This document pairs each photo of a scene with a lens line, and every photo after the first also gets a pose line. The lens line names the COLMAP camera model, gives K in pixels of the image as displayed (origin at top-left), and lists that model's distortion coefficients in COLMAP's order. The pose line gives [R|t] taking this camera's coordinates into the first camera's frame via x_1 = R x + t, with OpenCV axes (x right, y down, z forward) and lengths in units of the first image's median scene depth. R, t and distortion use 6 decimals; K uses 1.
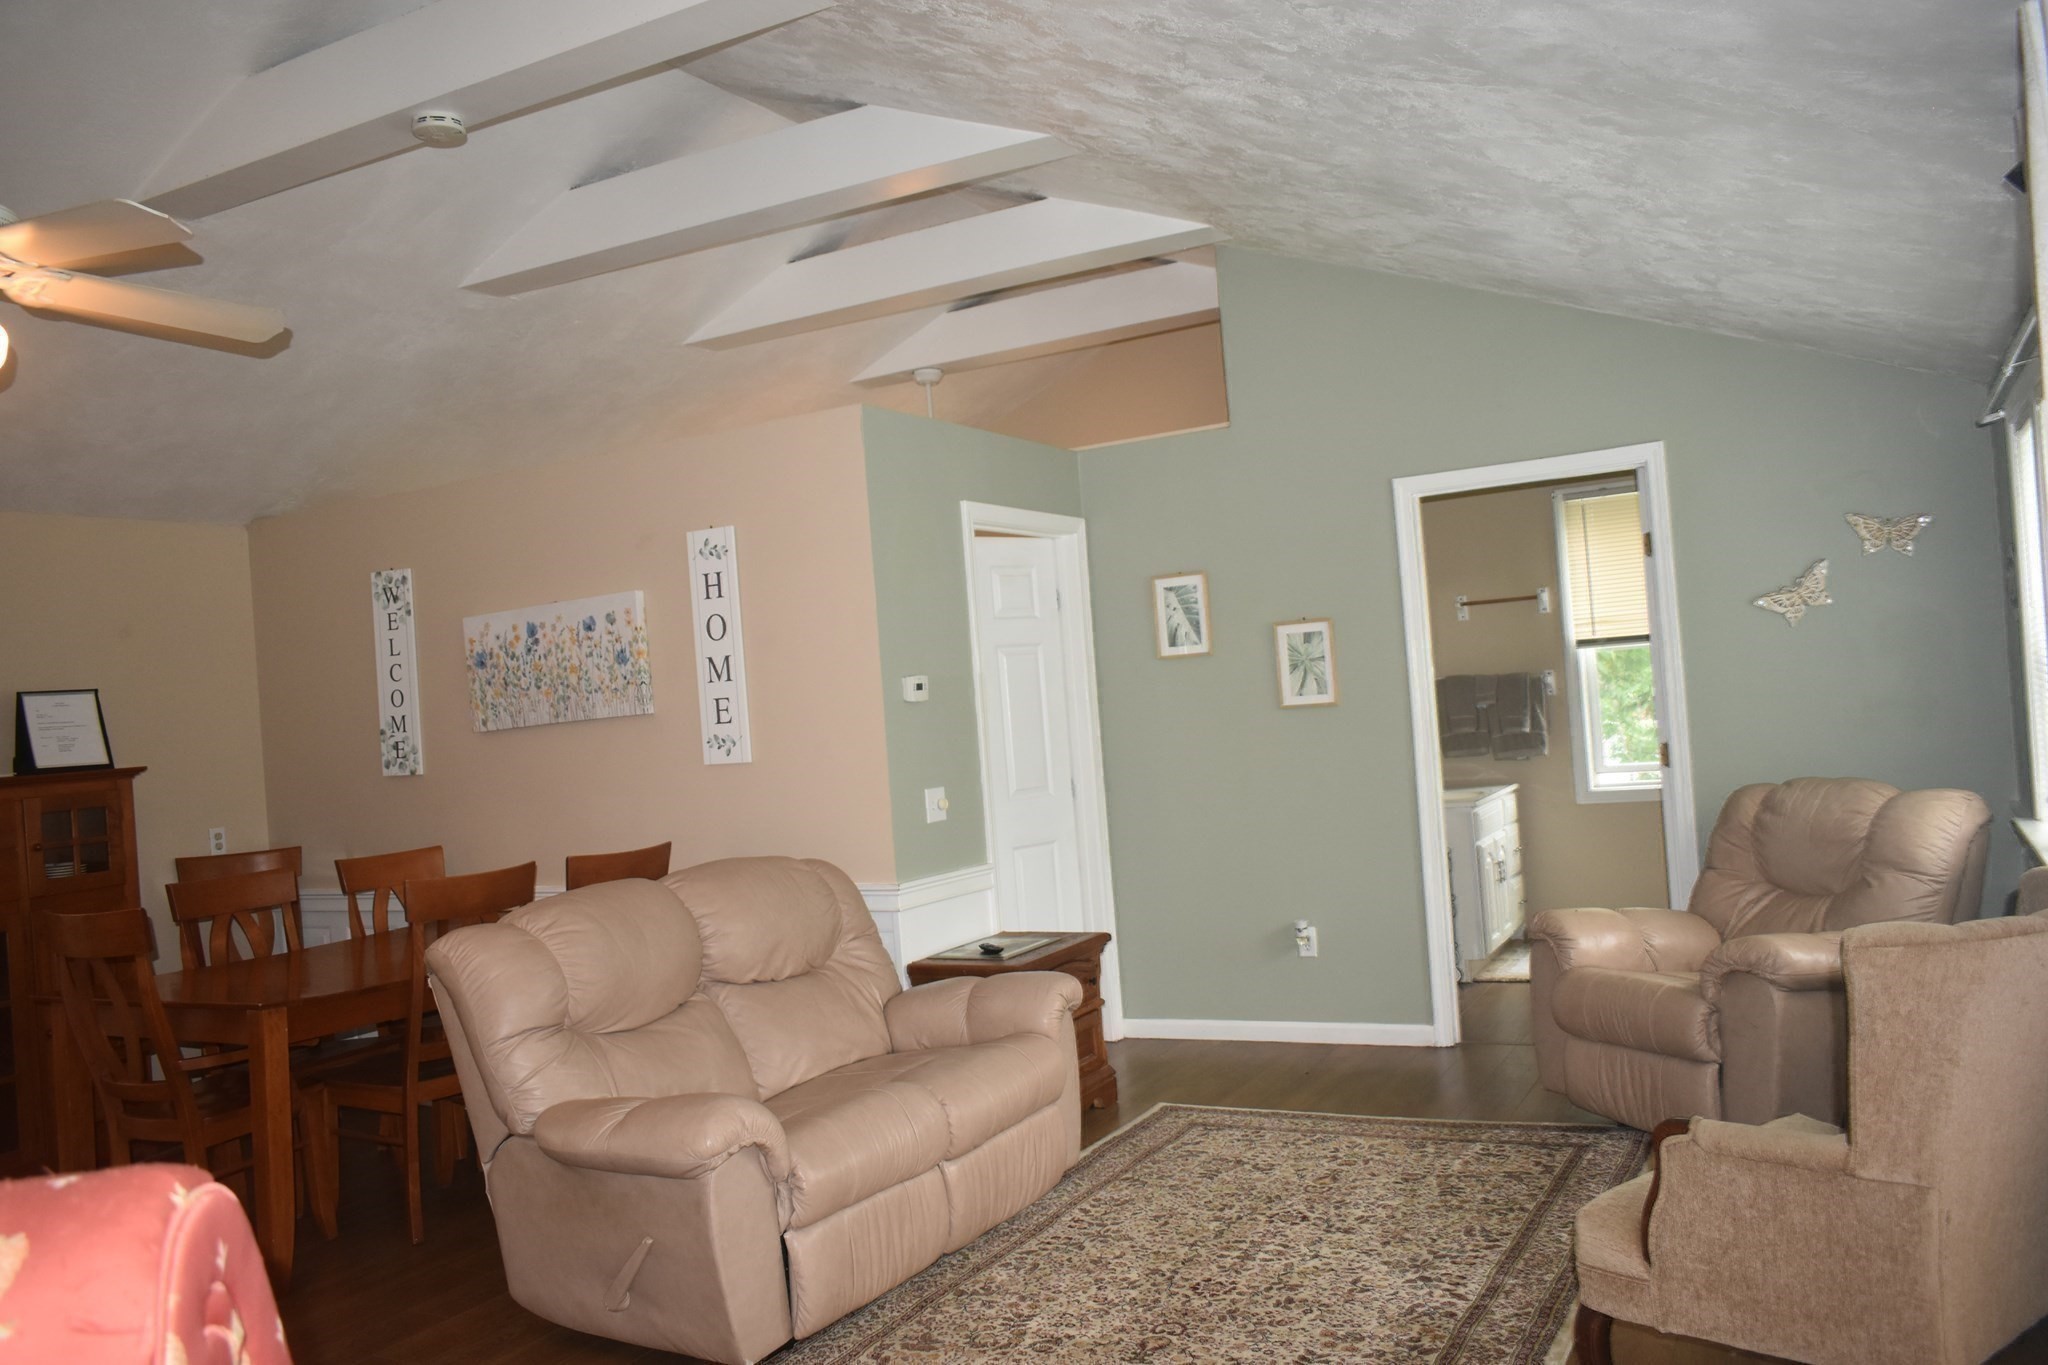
lens RADIAL K [[1591.9, 0, 1017.3], [0, 1591.9, 683.6], [0, 0, 1]] dist [-0.007015, -0.002766]
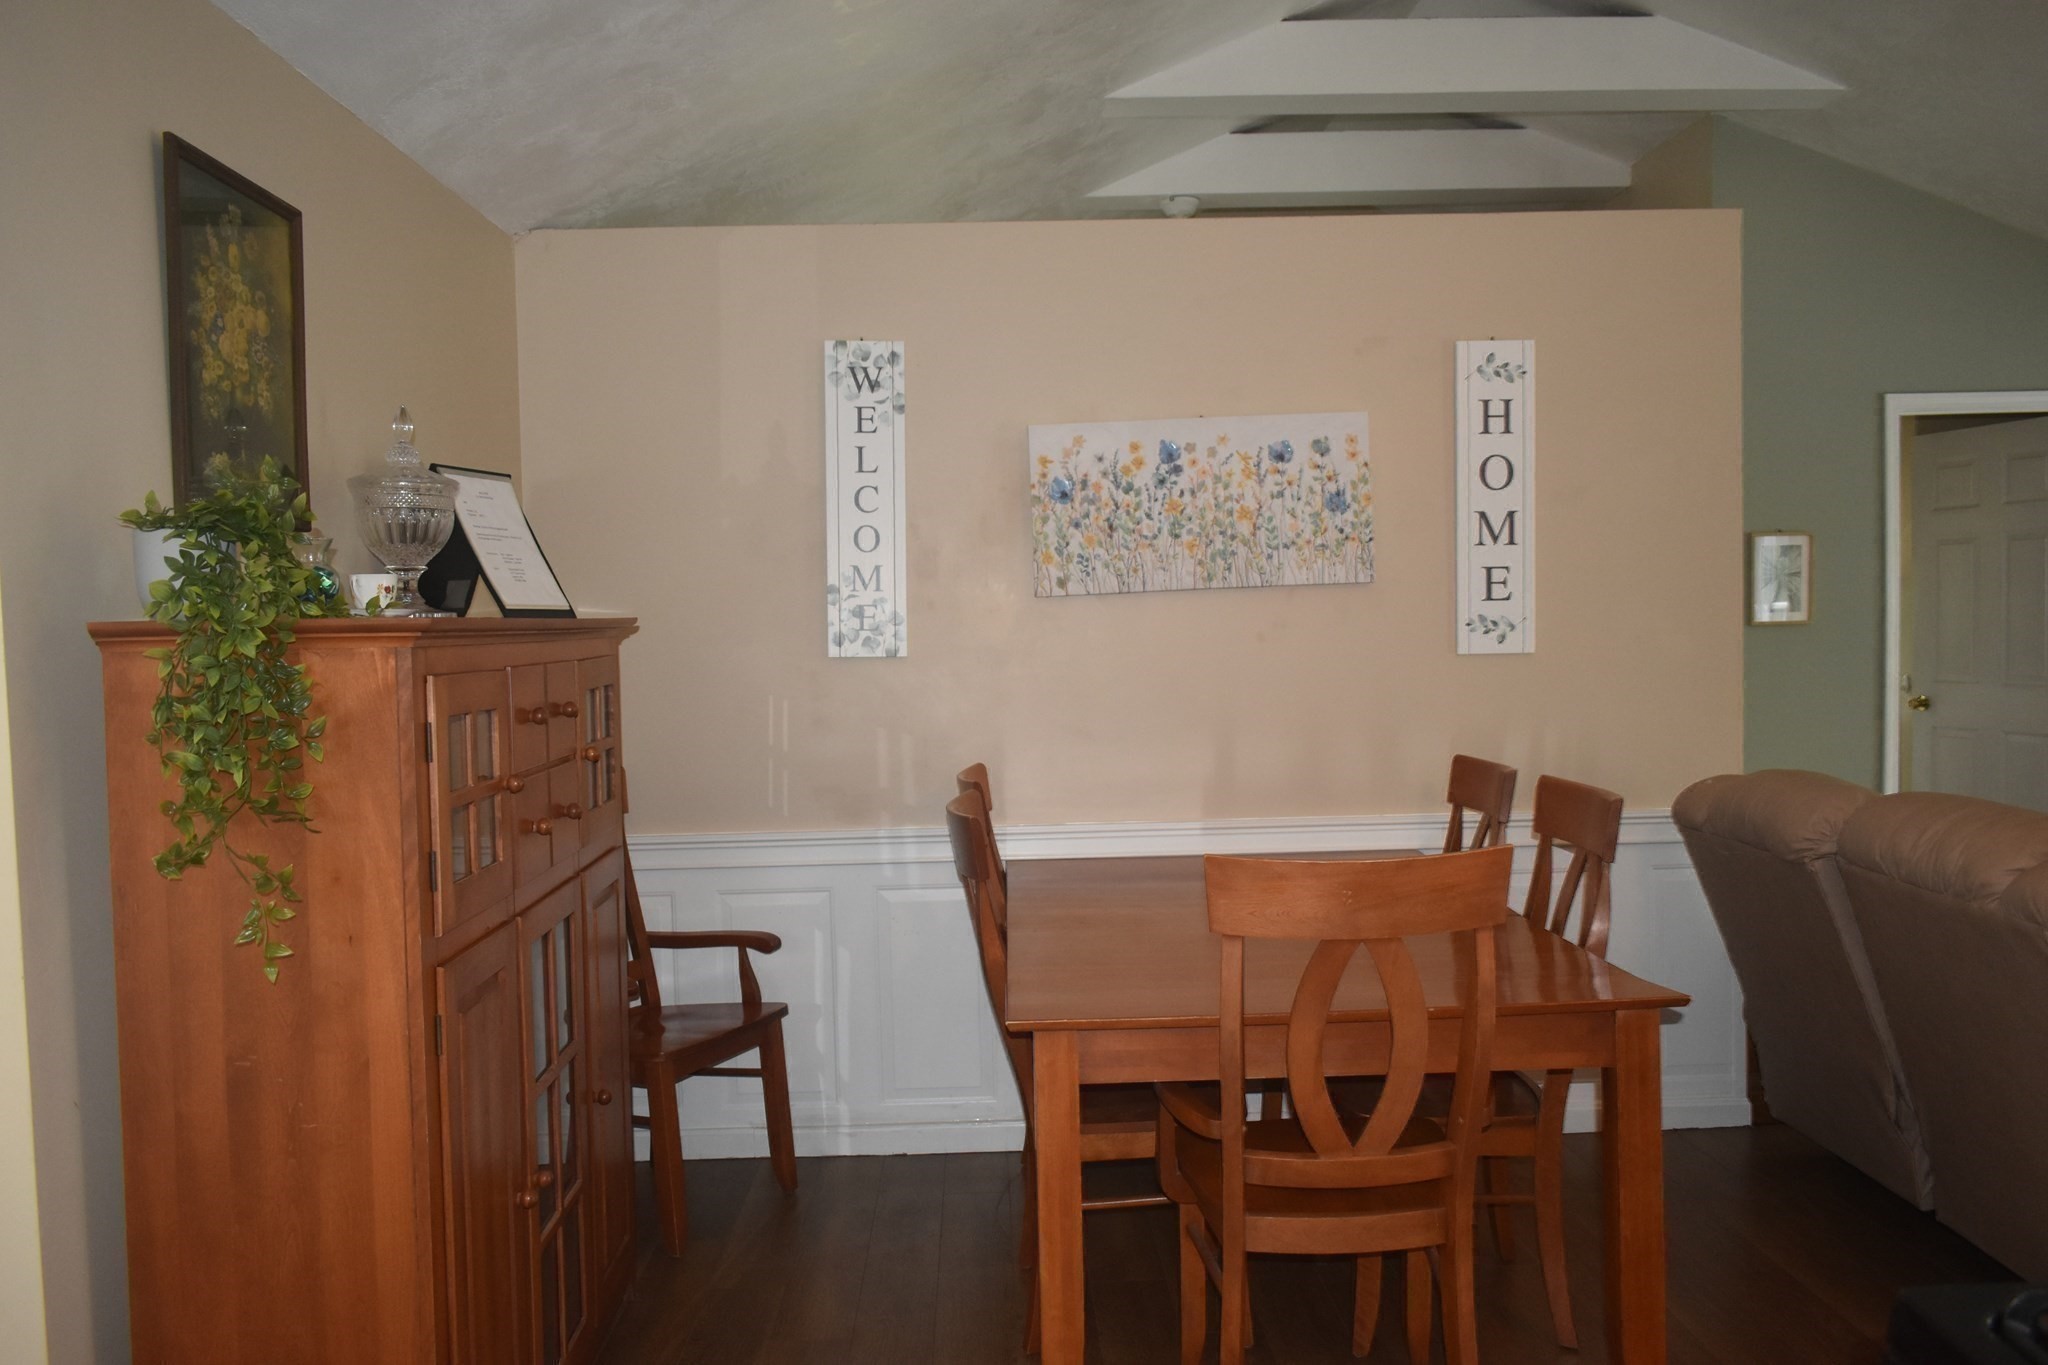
lens RADIAL K [[1591.9, 0, 1021.8], [0, 1591.9, 684.3], [0, 0, 1]] dist [-0.007015, -0.002766]
pose [[0.858013, 0.033351, 0.512544, -0.723892], [-0.047429, 0.998771, 0.014408, 0.061266], [-0.511433, -0.036671, 0.858540, 0.438764]]
